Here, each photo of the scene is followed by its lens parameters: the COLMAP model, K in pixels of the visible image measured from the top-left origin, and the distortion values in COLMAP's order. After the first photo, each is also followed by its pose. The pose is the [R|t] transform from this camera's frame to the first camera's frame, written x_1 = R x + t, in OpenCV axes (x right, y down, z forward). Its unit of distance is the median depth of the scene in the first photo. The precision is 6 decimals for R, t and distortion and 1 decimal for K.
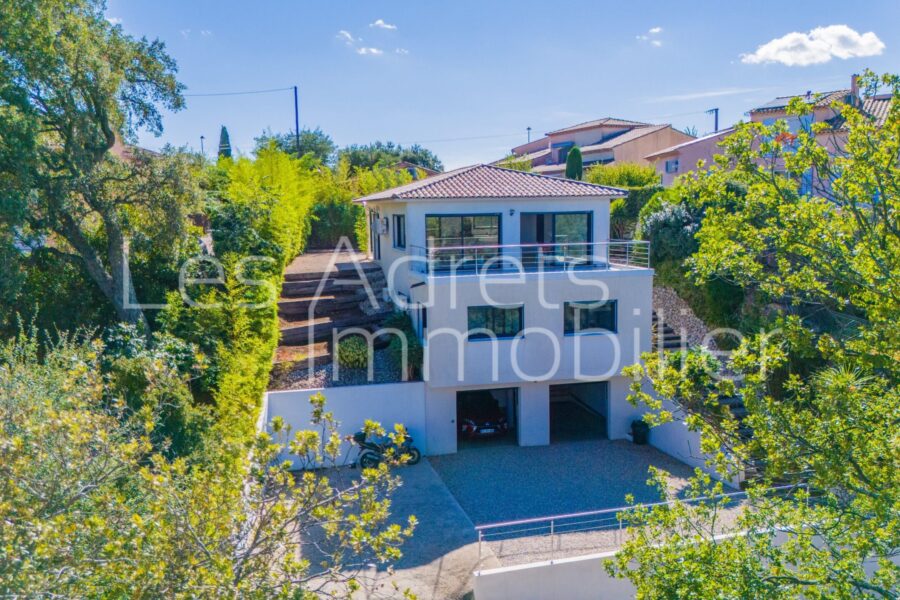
lens RADIAL K [[763.2, 0, 450.0], [0, 763.2, 300.0], [0, 0, 1]] dist [0.011770, 0.004028]
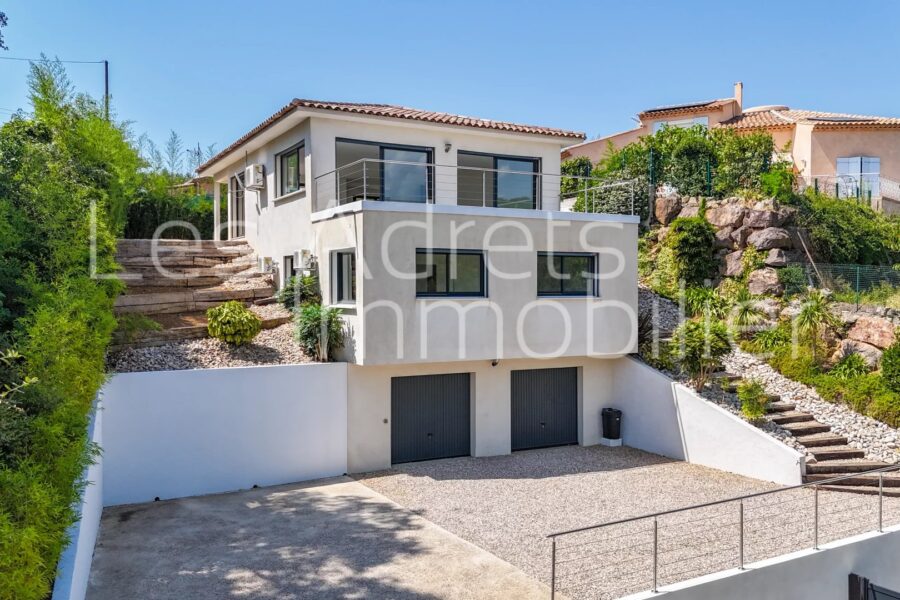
lens RADIAL K [[763.2, 0, 450.0], [0, 763.2, 300.0], [0, 0, 1]] dist [0.011770, 0.004028]
pose [[0.964622, 0.012955, 0.263319, -0.119008], [0.017913, 0.993263, -0.114489, 0.127809], [-0.263028, 0.115156, 0.957891, 0.312078]]
